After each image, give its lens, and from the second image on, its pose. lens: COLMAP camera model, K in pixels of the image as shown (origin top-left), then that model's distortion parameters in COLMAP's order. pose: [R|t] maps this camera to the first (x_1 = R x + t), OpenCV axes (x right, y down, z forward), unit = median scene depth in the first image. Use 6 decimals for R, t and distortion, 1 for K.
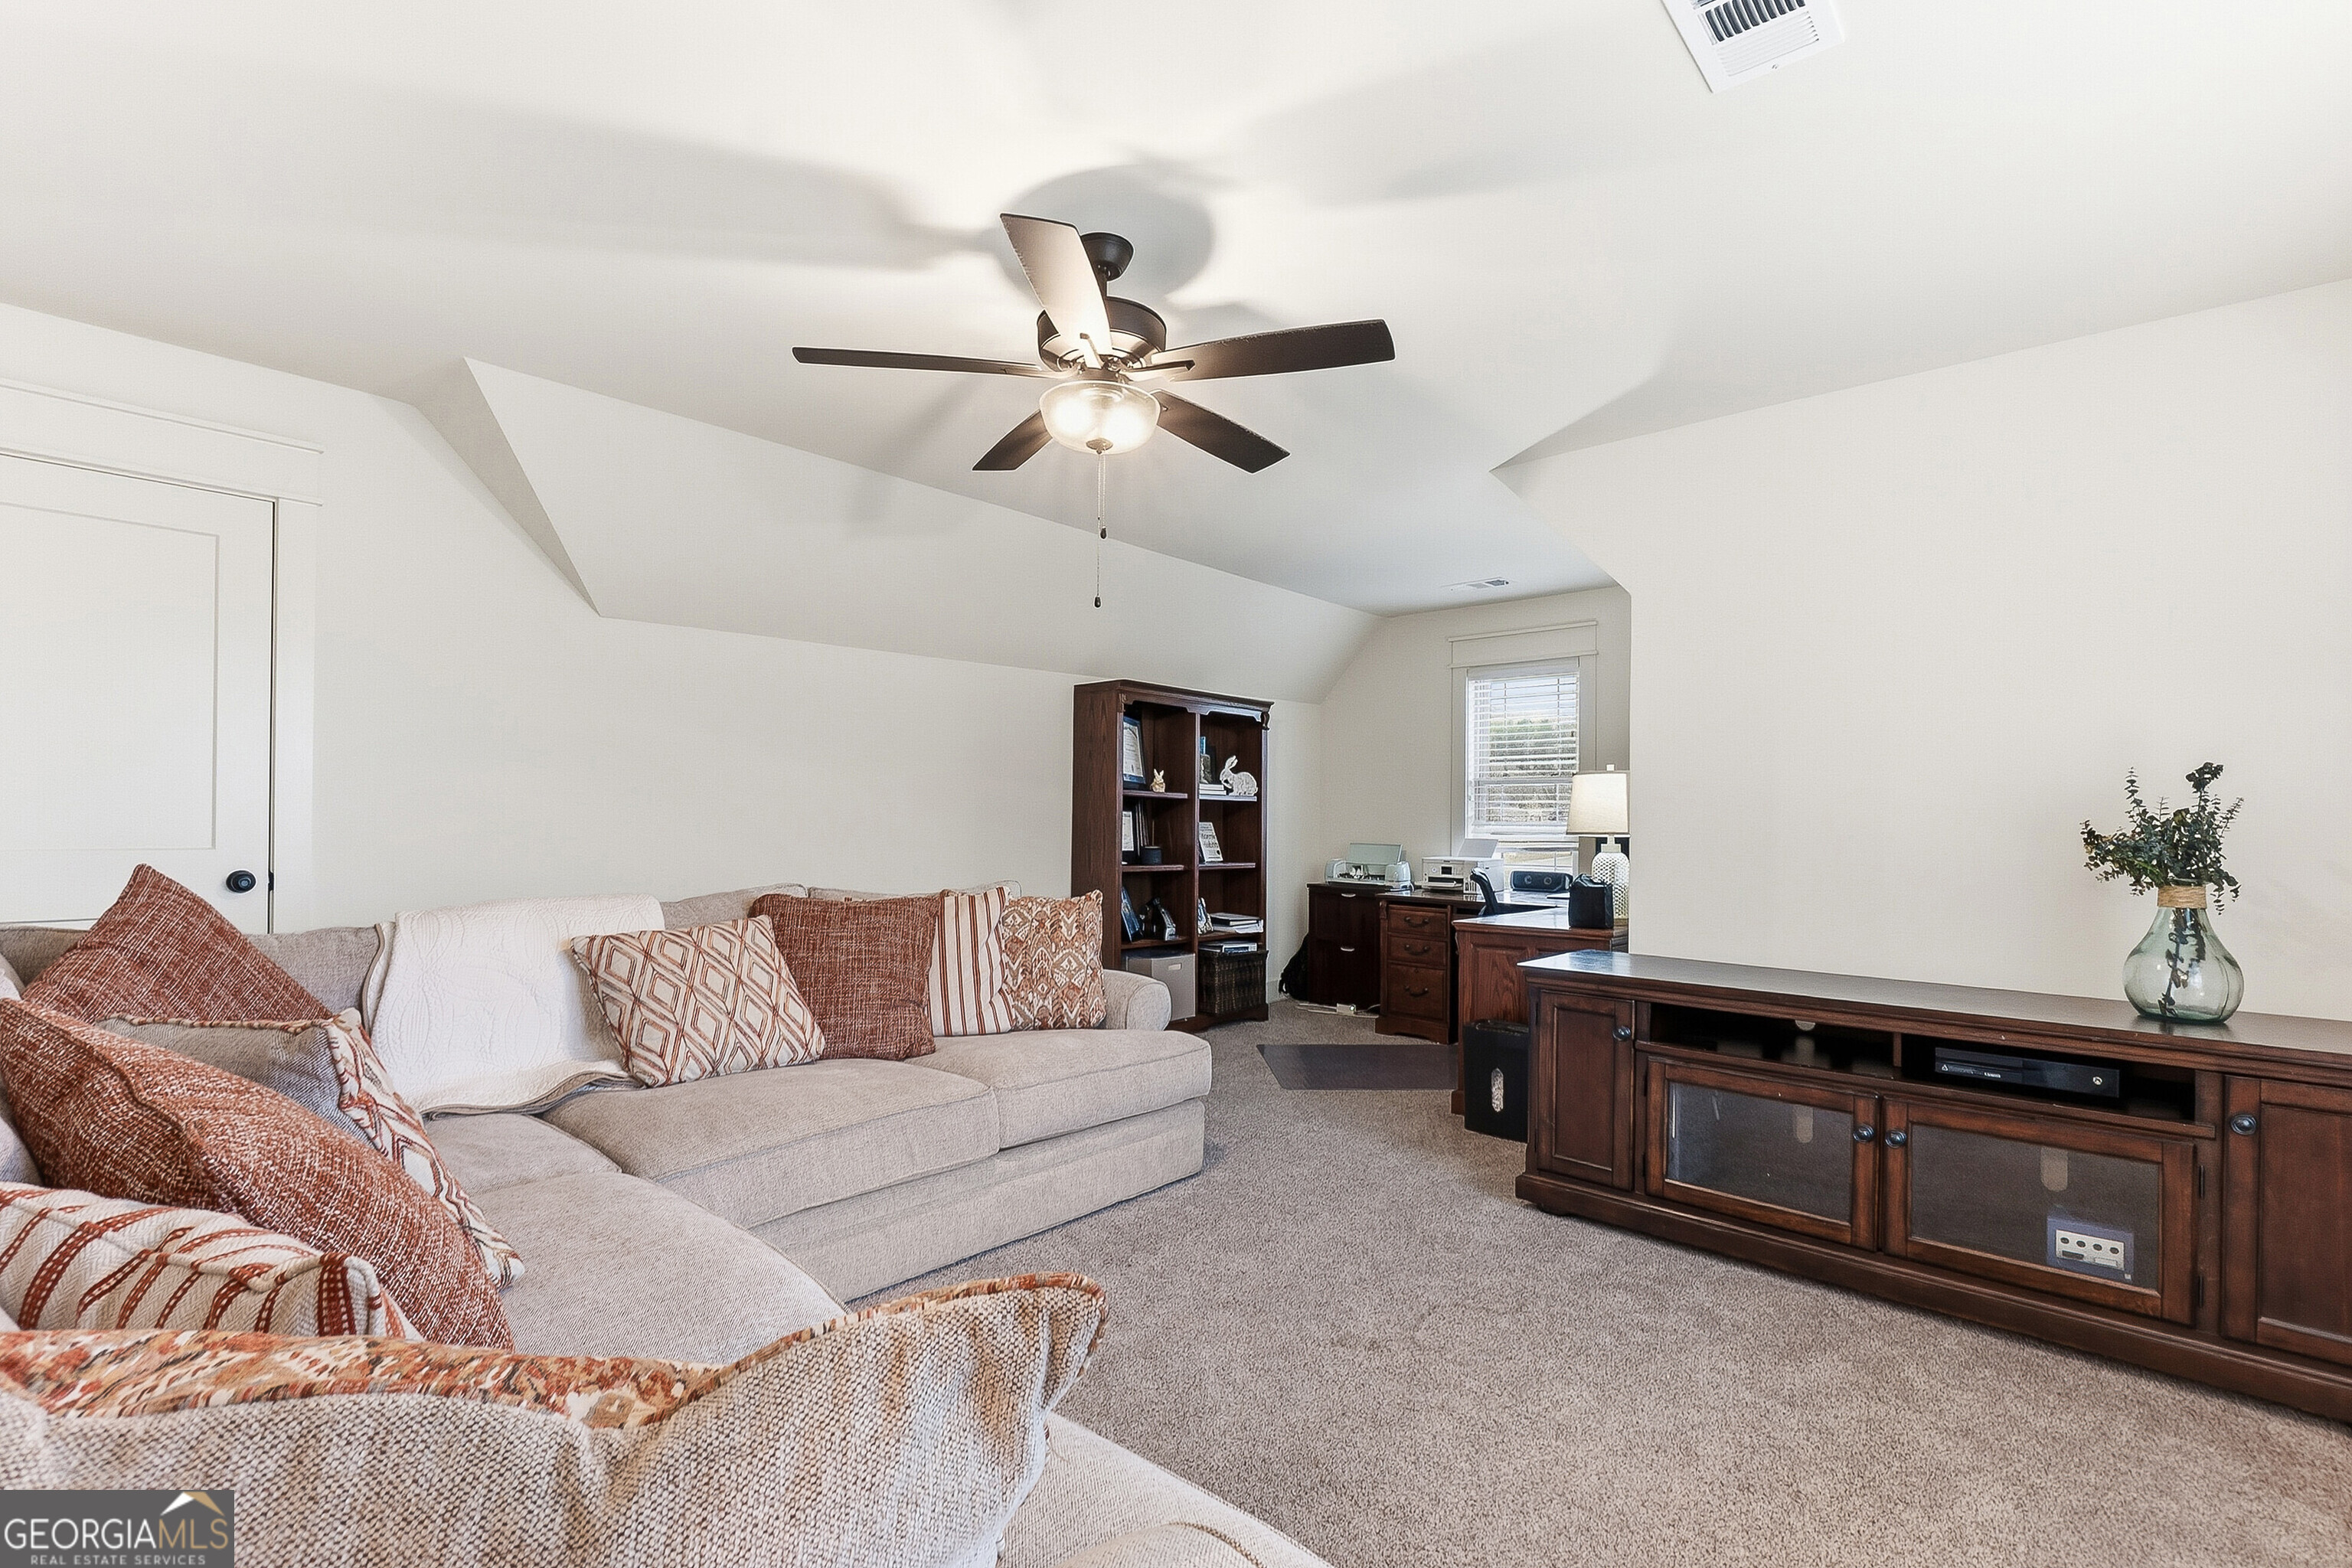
lens RADIAL K [[1027.8, 0, 1177.3], [0, 1027.8, 798.1], [0, 0, 1]] dist [-0.003284, 0.000204]
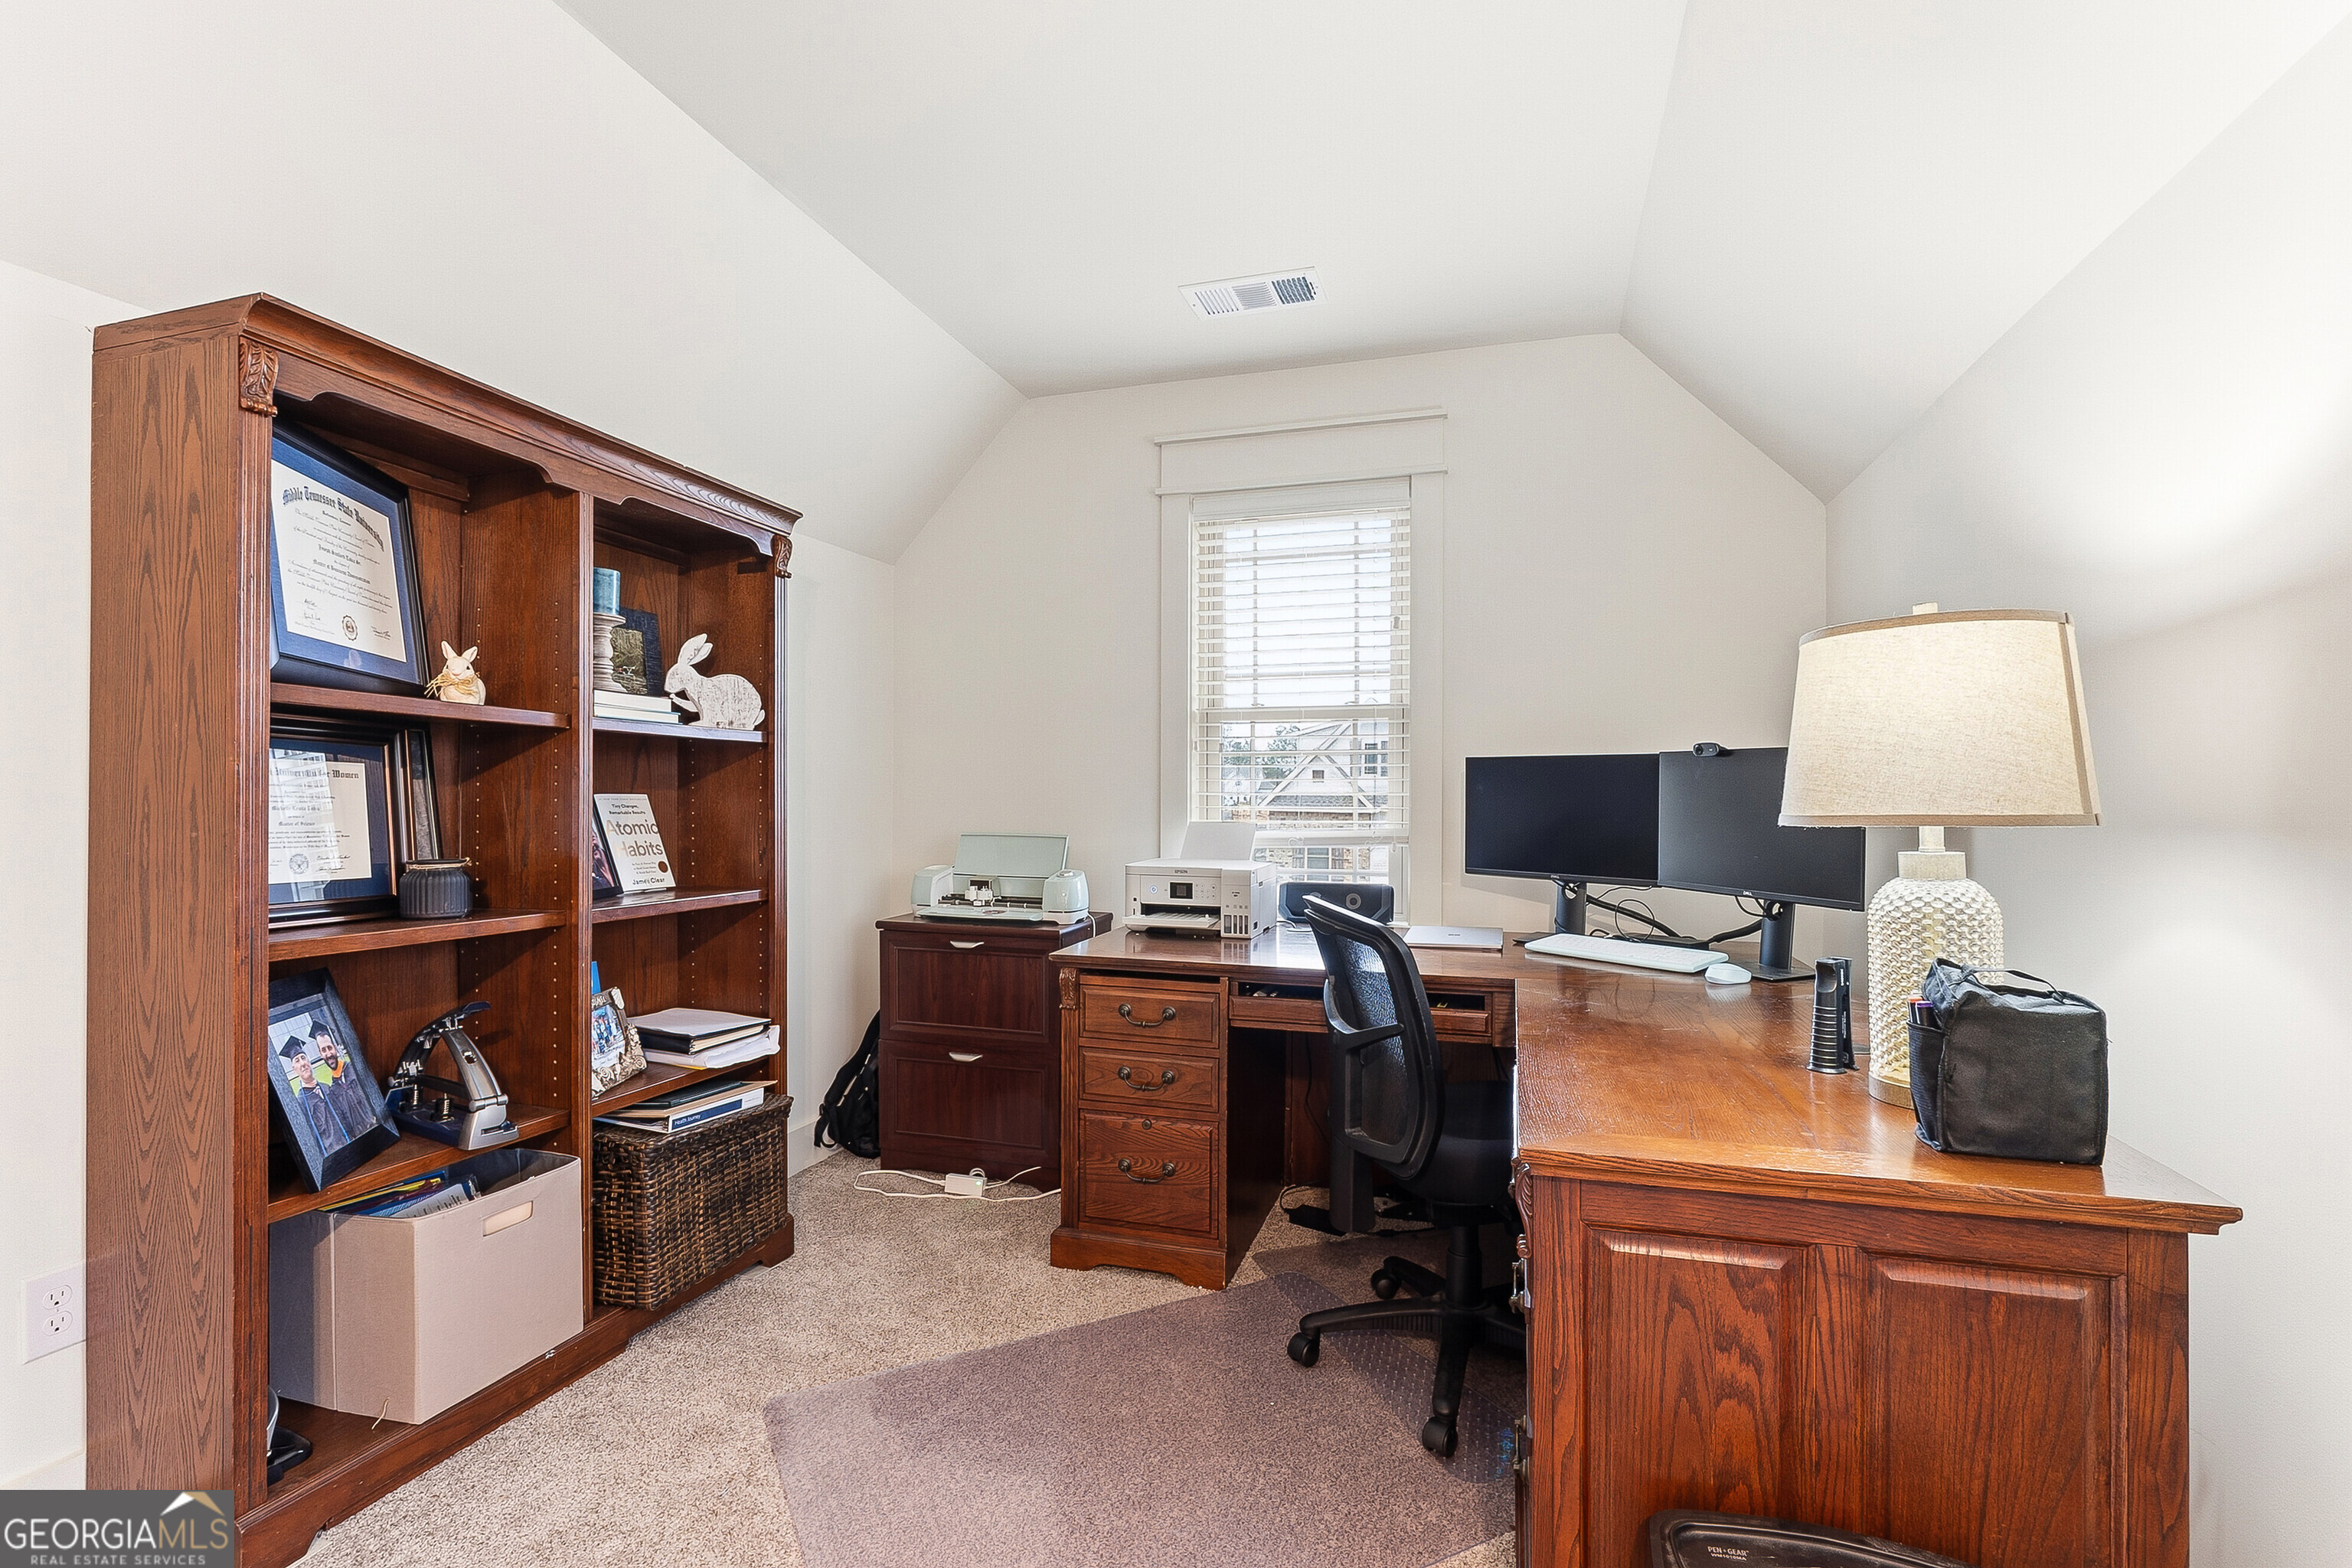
lens RADIAL K [[1080.7, 0, 1175.9], [0, 1080.7, 808.2], [0, 0, 1]] dist [-0.000224, 0.000401]
pose [[0.905164, -0.009685, 0.424951, 0.043887], [-0.005136, 0.999418, 0.033719, 0.014510], [-0.425031, -0.032704, 0.904588, 0.541885]]
